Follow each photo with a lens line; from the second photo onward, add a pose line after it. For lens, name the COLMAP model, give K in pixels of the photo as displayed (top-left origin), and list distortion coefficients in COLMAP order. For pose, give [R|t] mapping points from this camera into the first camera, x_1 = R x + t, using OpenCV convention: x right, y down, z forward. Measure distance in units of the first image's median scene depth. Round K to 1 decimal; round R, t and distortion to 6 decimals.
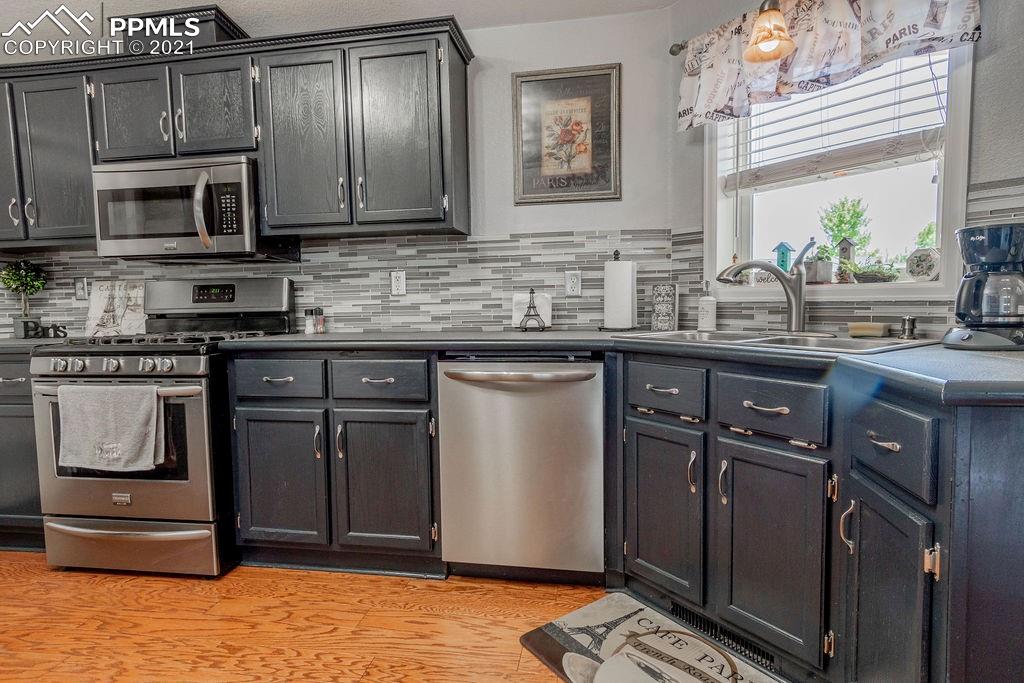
lens RADIAL K [[531.0, 0, 501.2], [0, 531.0, 346.2], [0, 0, 1]] dist [0.007204, -0.003567]
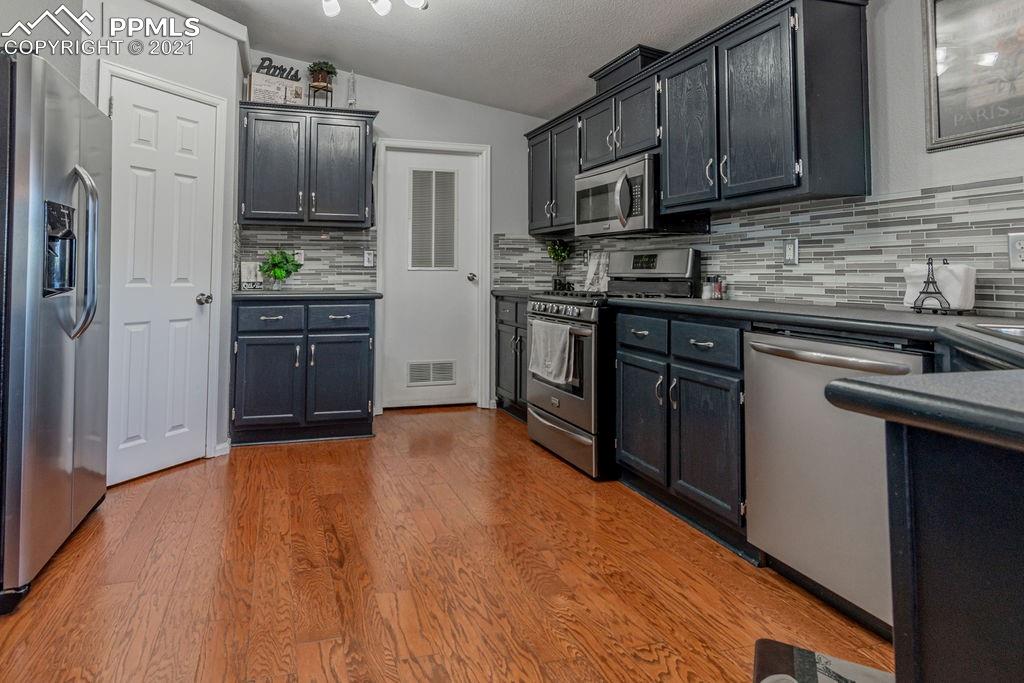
lens RADIAL K [[575.3, 0, 470.8], [0, 575.3, 262.5], [0, 0, 1]] dist [-0.003345, 0.003120]
pose [[0.465733, 0.007696, -0.884892, 0.520152], [-0.090881, 0.995091, -0.039177, -0.009304], [0.880246, 0.098666, 0.464146, 0.027778]]
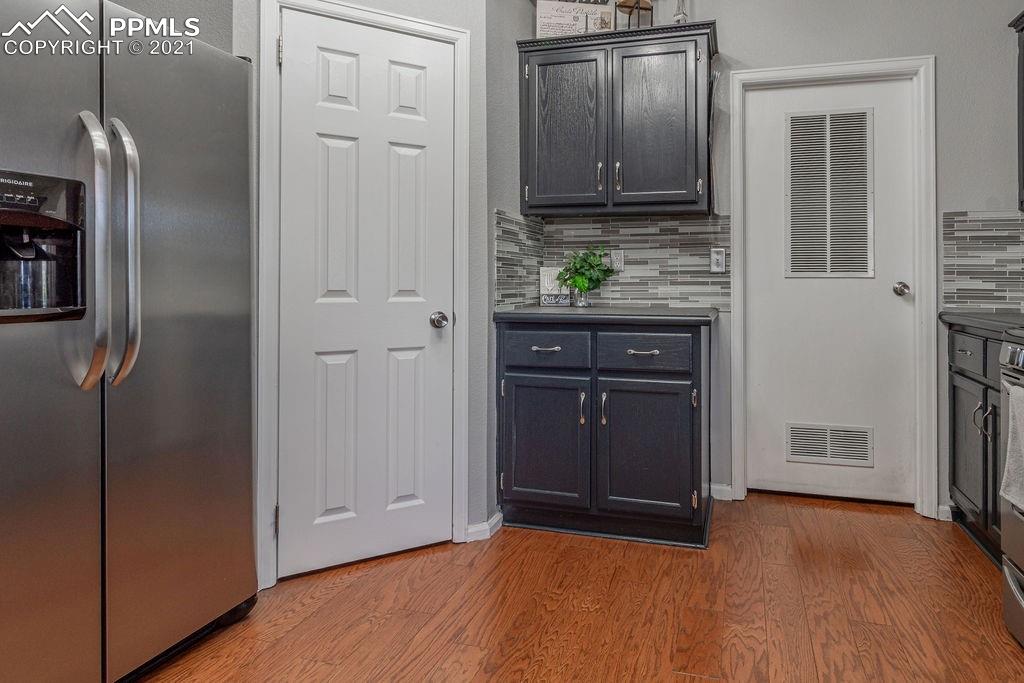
lens RADIAL K [[575.3, 0, 605.2], [0, 575.3, 276.6], [0, 0, 1]] dist [-0.003345, 0.003120]
pose [[-0.067025, 0.016633, -0.997613, -0.022474], [-0.087897, 0.995875, 0.022509, -0.035462], [0.993872, 0.089196, -0.065287, 0.426084]]
